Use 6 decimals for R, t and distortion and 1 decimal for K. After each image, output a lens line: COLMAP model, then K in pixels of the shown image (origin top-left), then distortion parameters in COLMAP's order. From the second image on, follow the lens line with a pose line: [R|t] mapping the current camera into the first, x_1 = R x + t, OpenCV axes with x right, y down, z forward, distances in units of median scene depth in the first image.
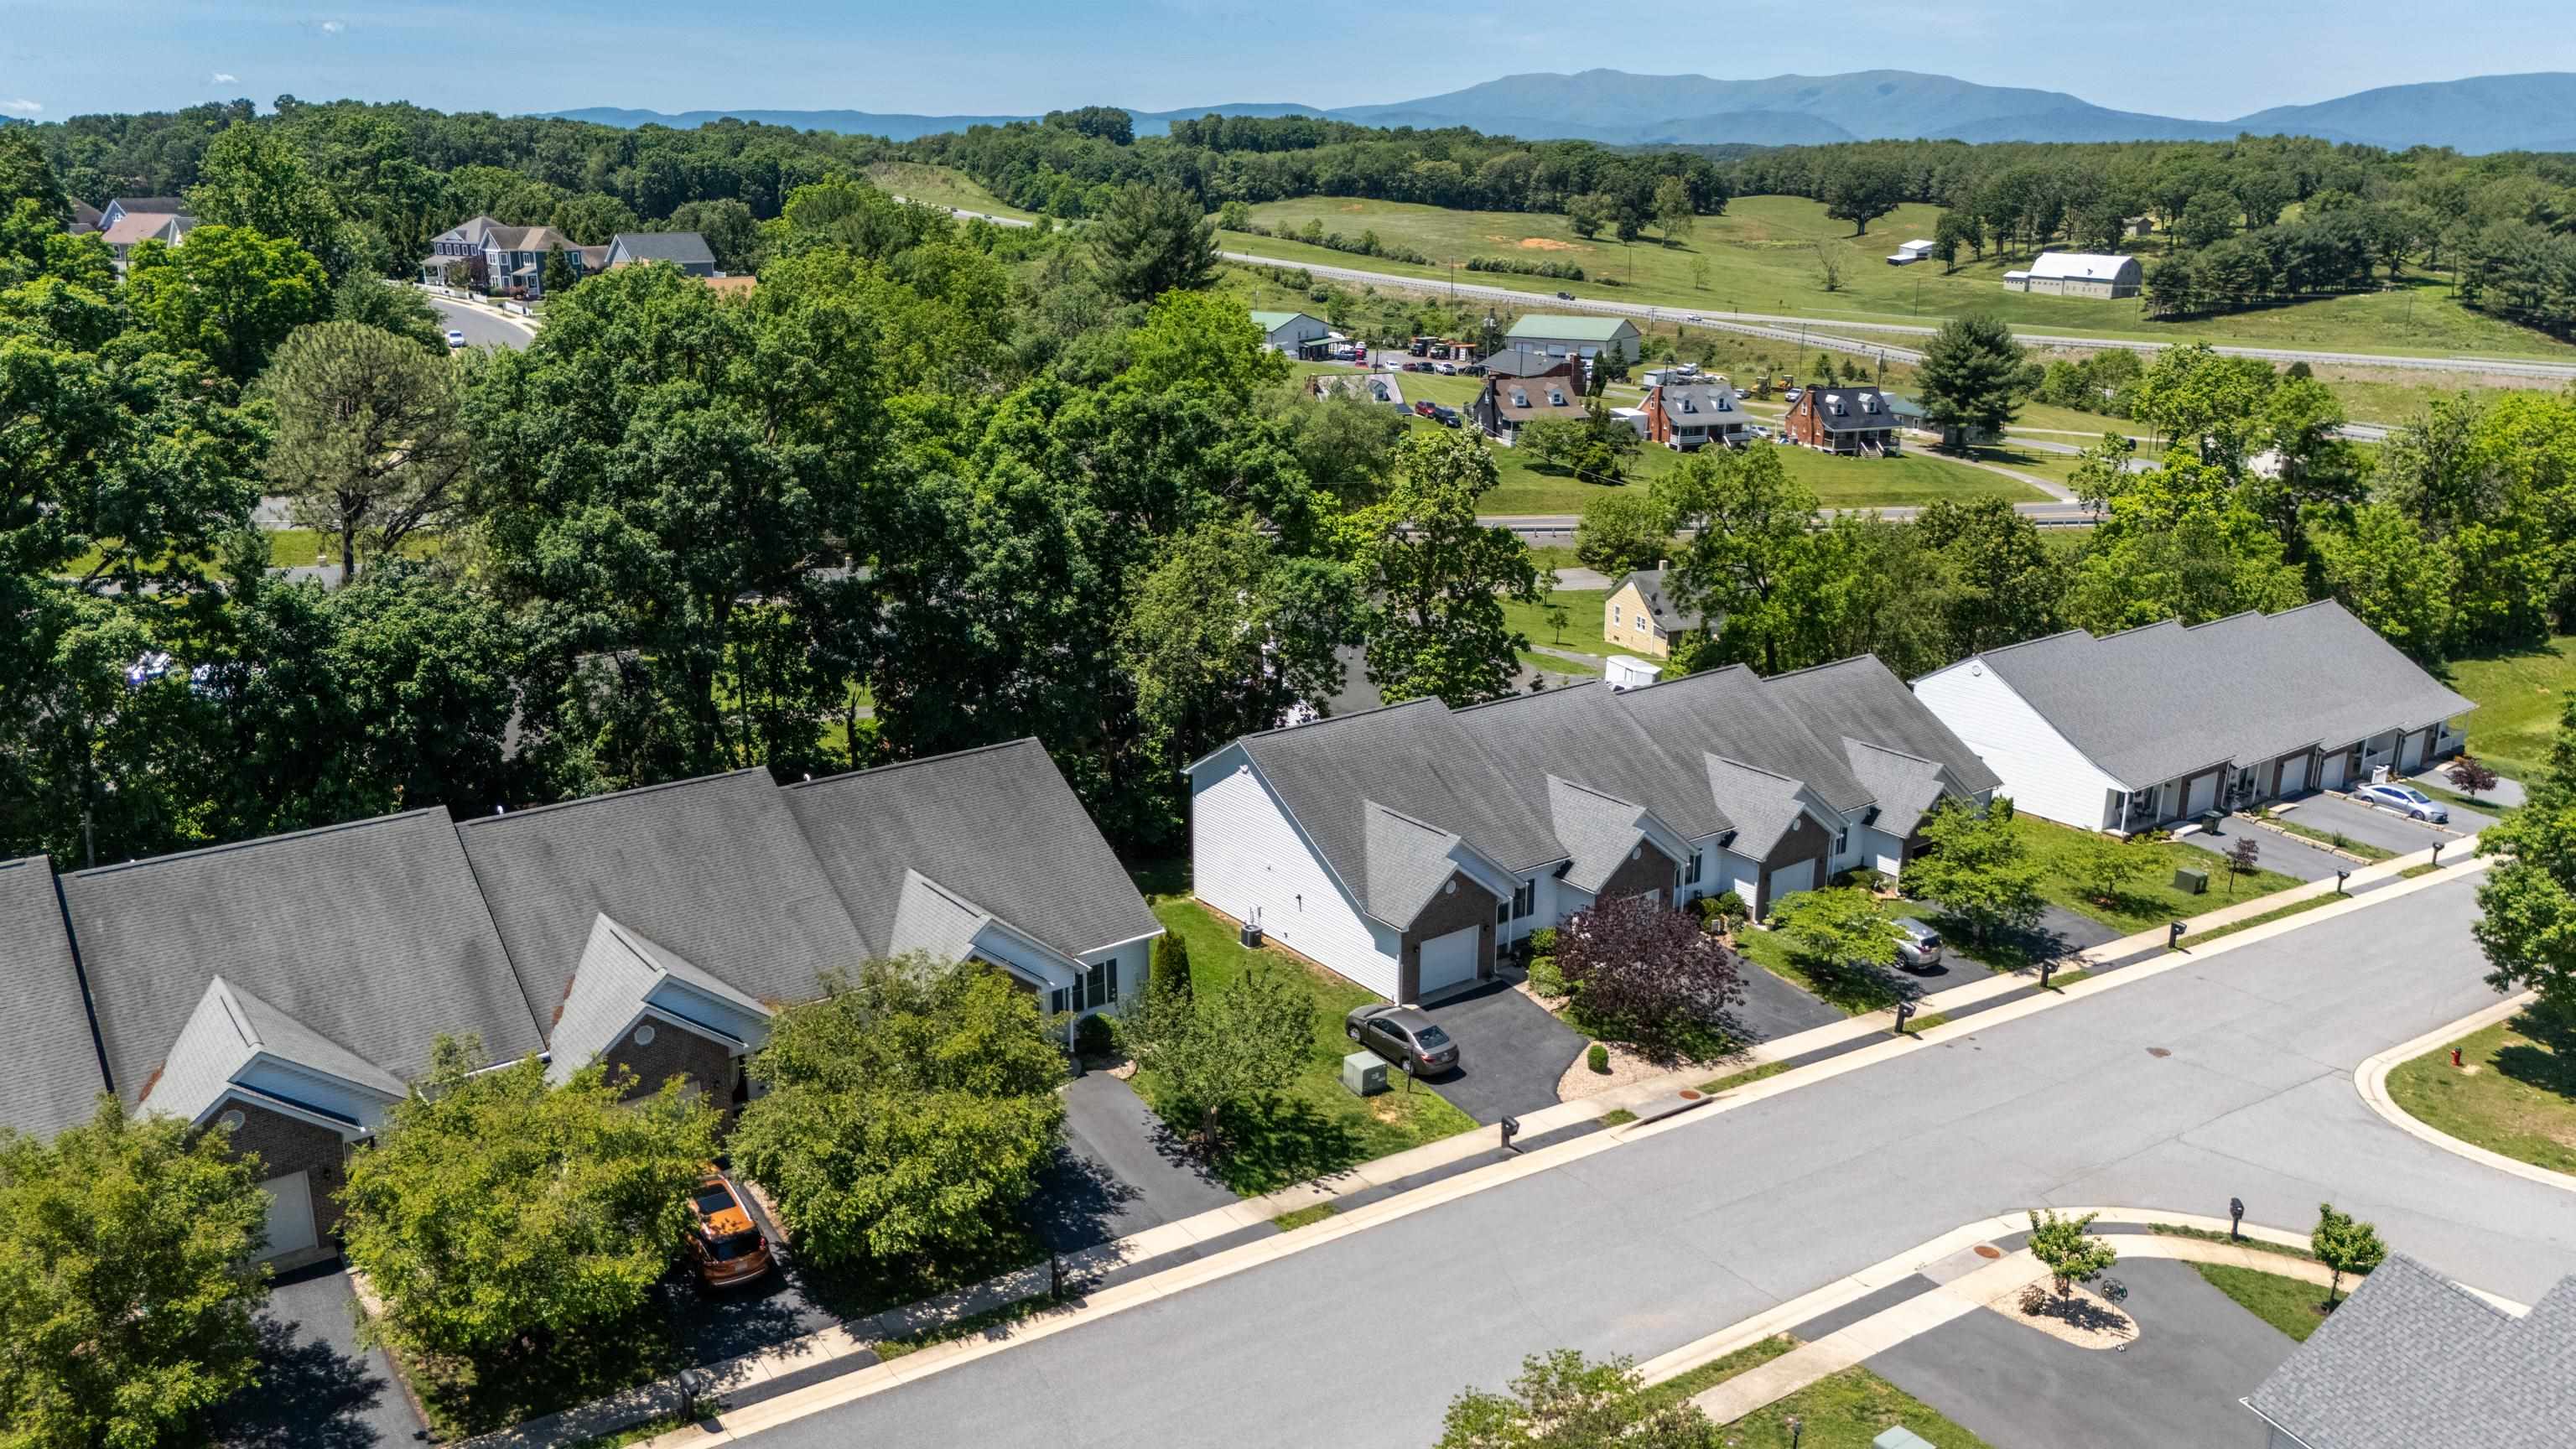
lens RADIAL K [[1875.9, 0, 1271.0], [0, 1875.9, 729.5], [0, 0, 1]] dist [0.071829, -0.065491]
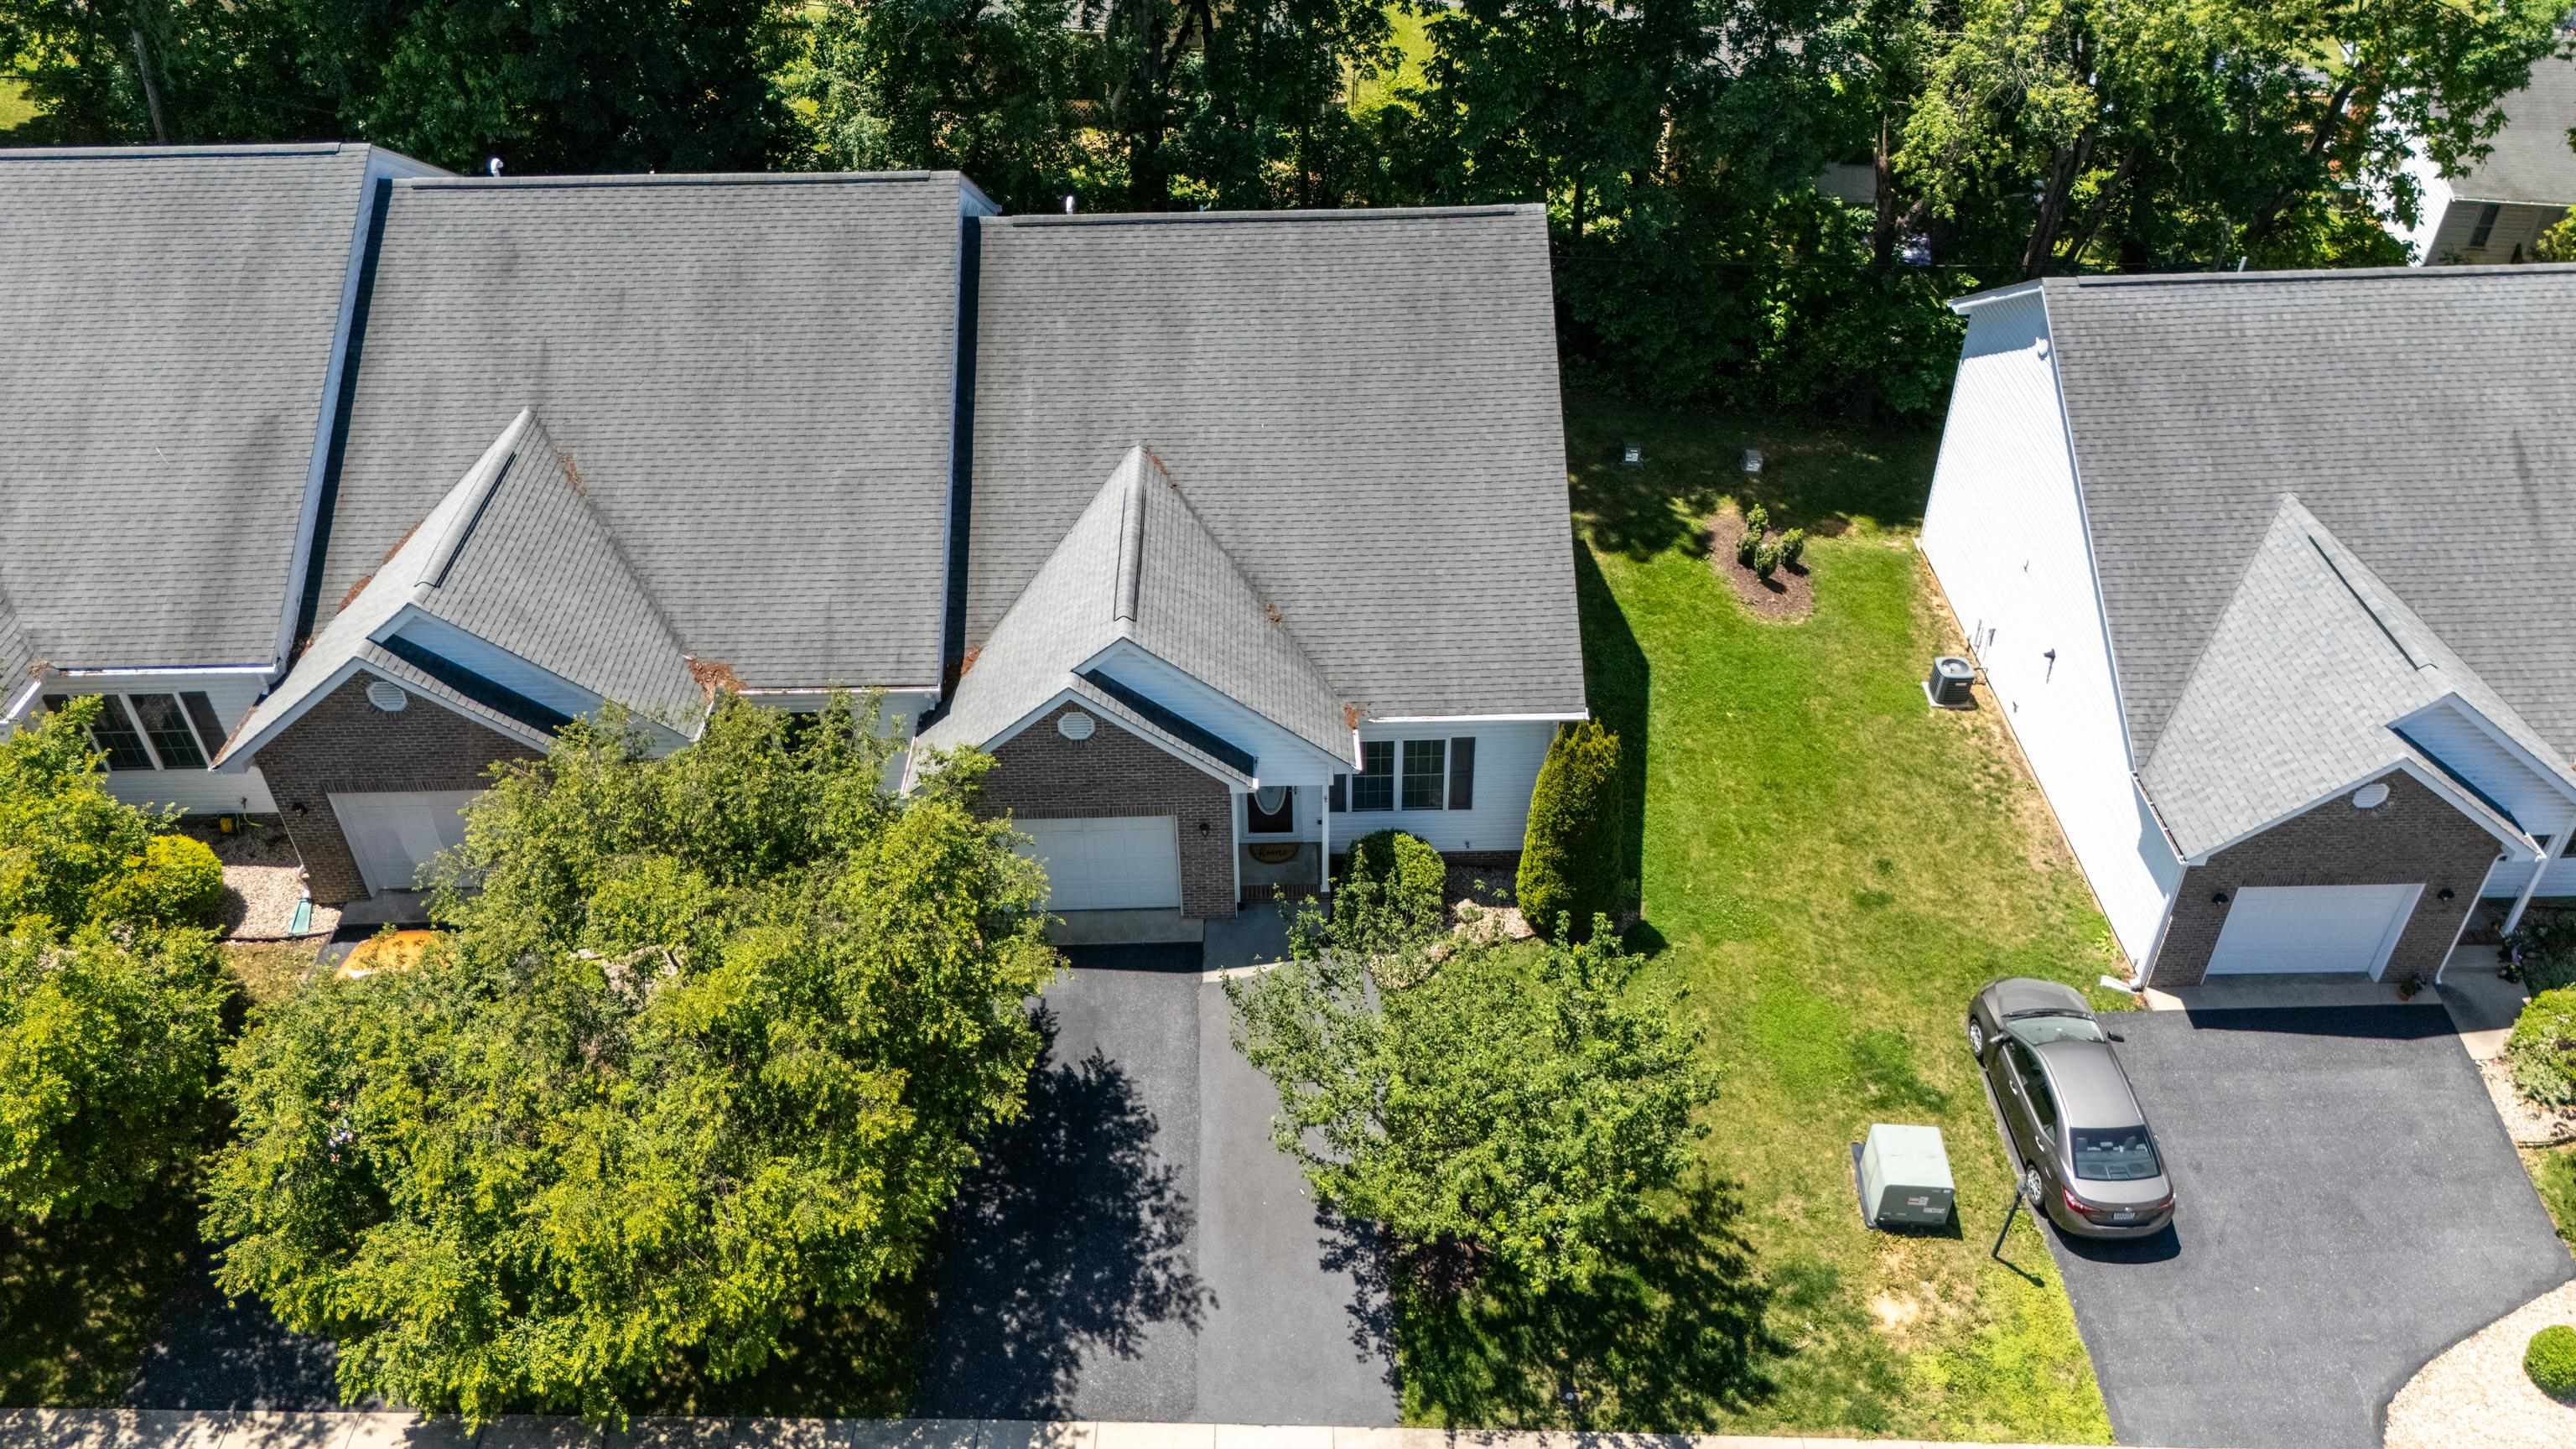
lens RADIAL K [[1903.6, 0, 1288.3], [0, 1903.6, 720.8], [0, 0, 1]] dist [0.070020, -0.065546]
pose [[0.812225, 0.350807, -0.466075, 0.100551], [-0.150934, 0.898143, 0.412986, -0.073520], [0.563480, -0.265090, 0.782443, 0.570418]]
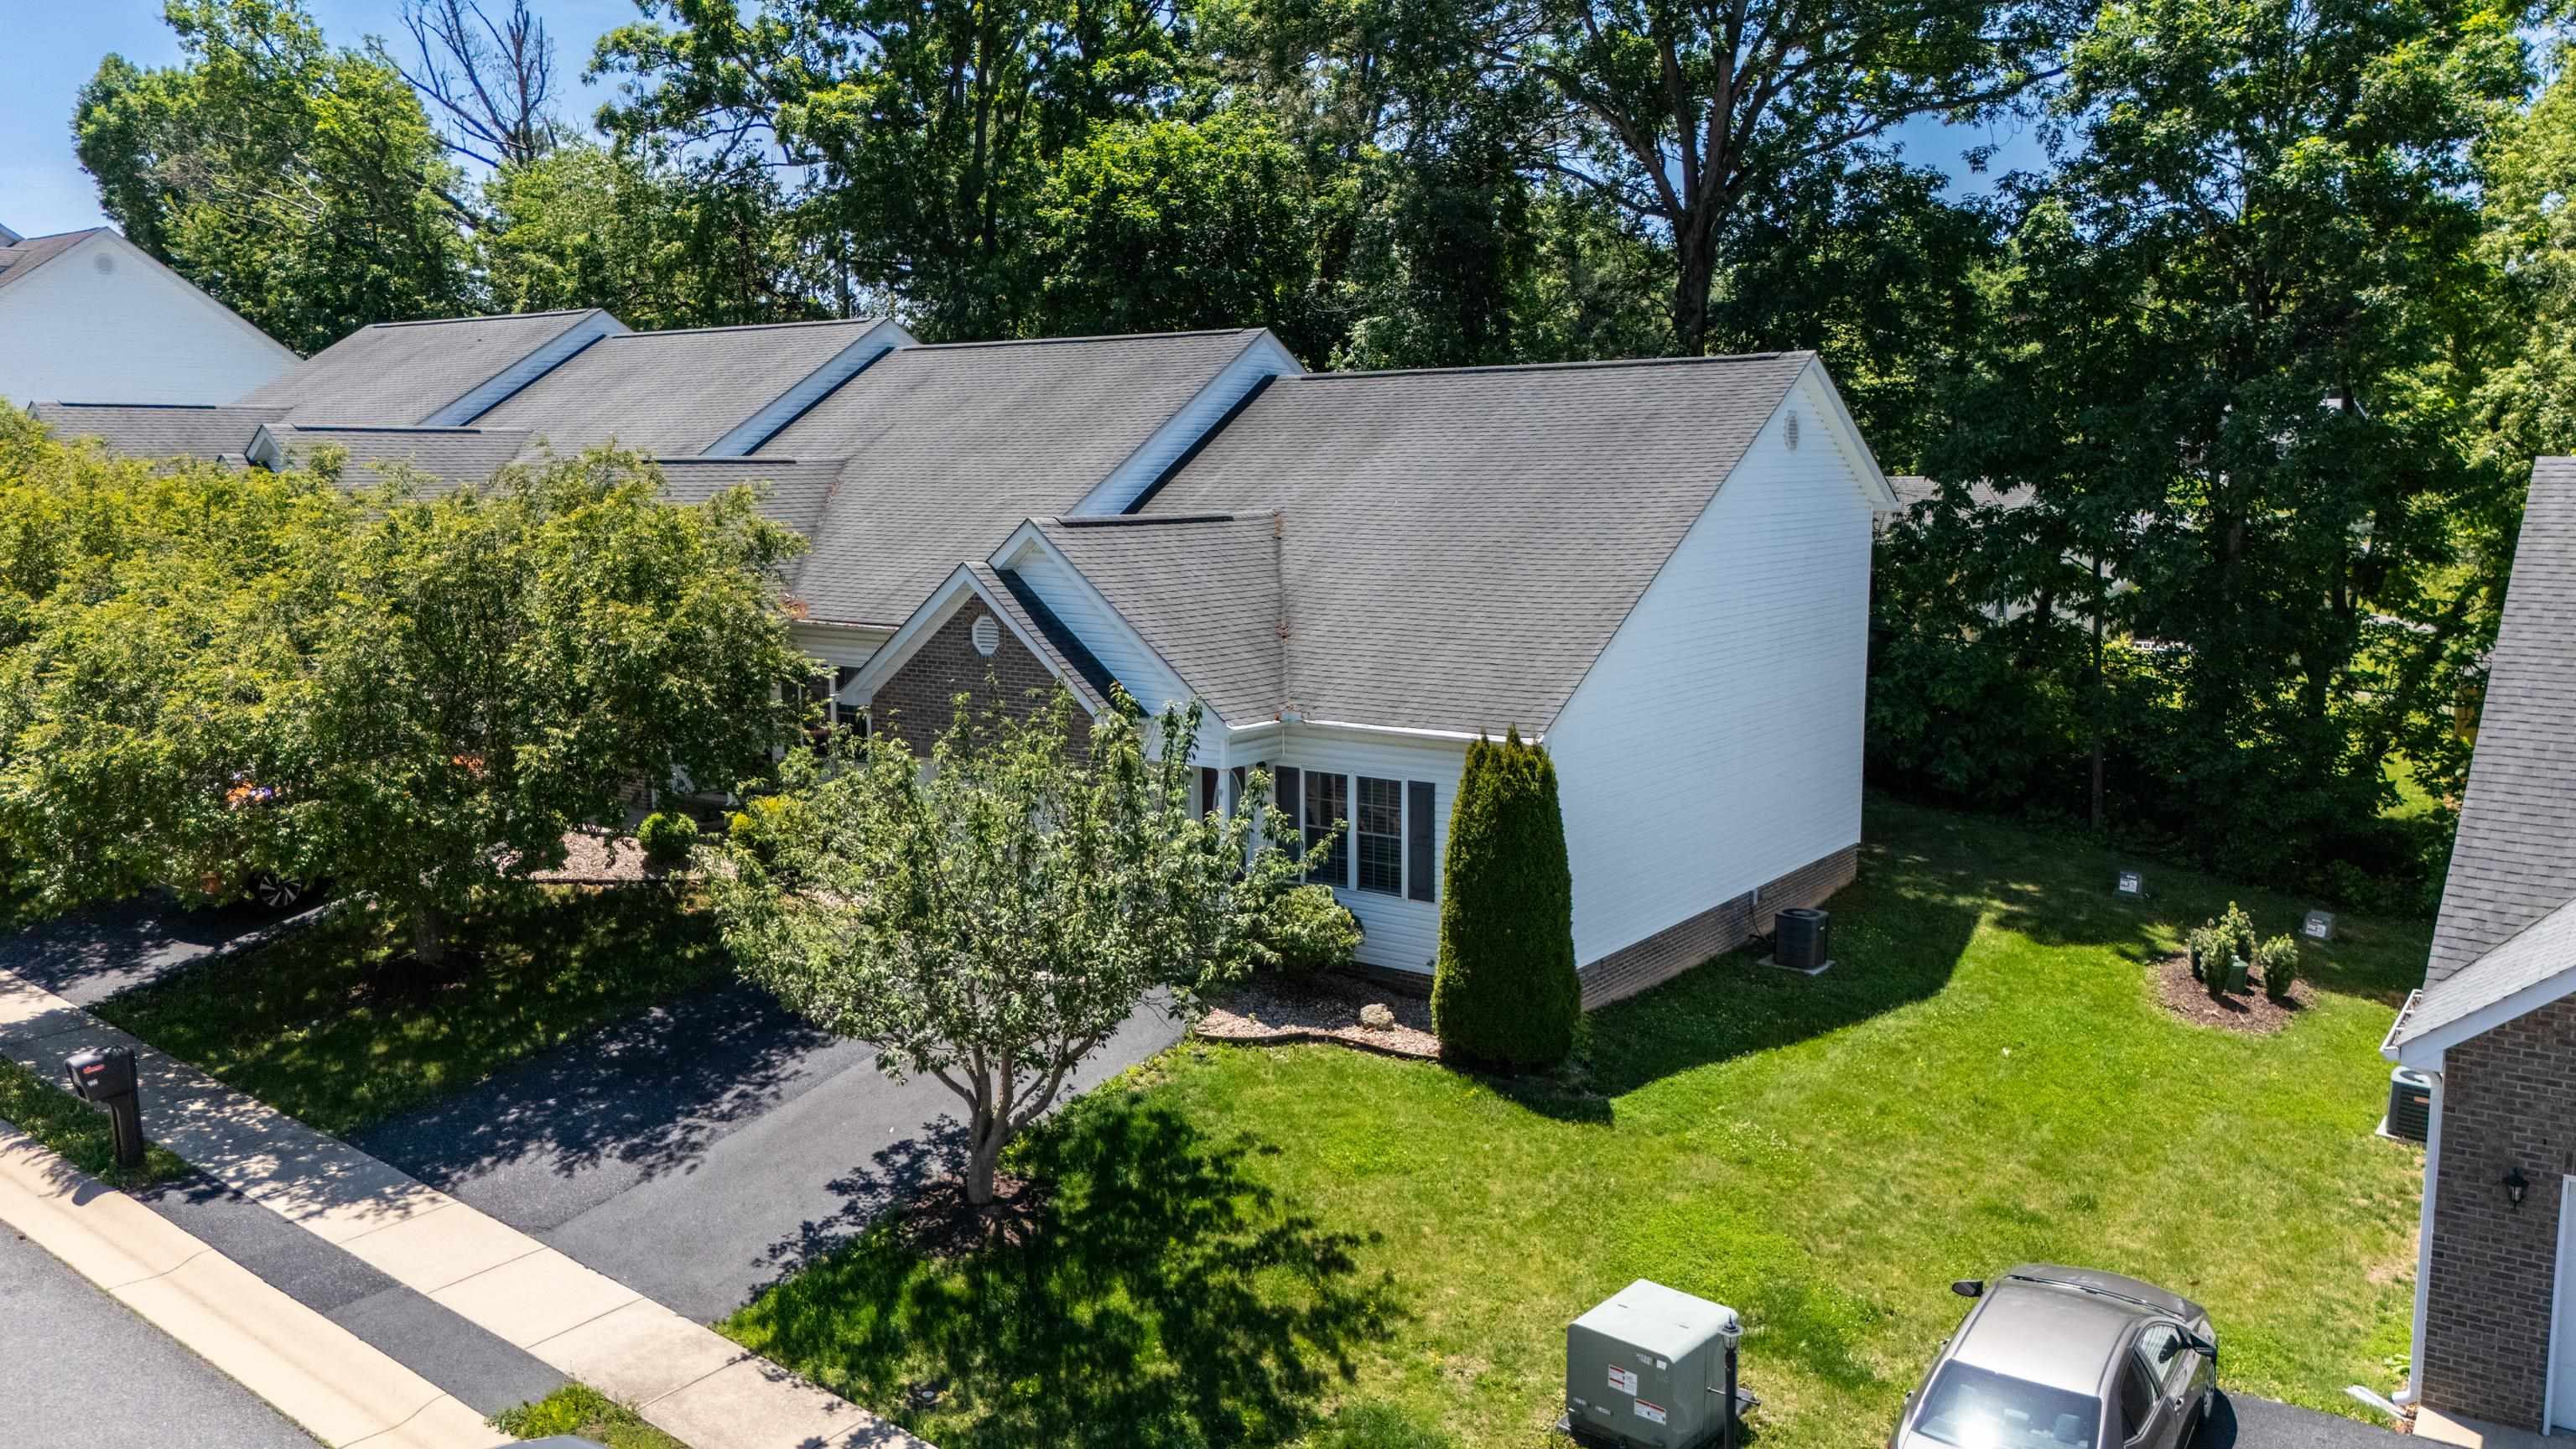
lens RADIAL K [[1903.6, 0, 1288.3], [0, 1903.6, 720.8], [0, 0, 1]] dist [0.070020, -0.065546]
pose [[0.299921, 0.128670, -0.945247, 0.256207], [-0.266648, 0.962675, 0.046437, 0.096318], [0.915940, 0.238120, 0.323036, 0.816715]]
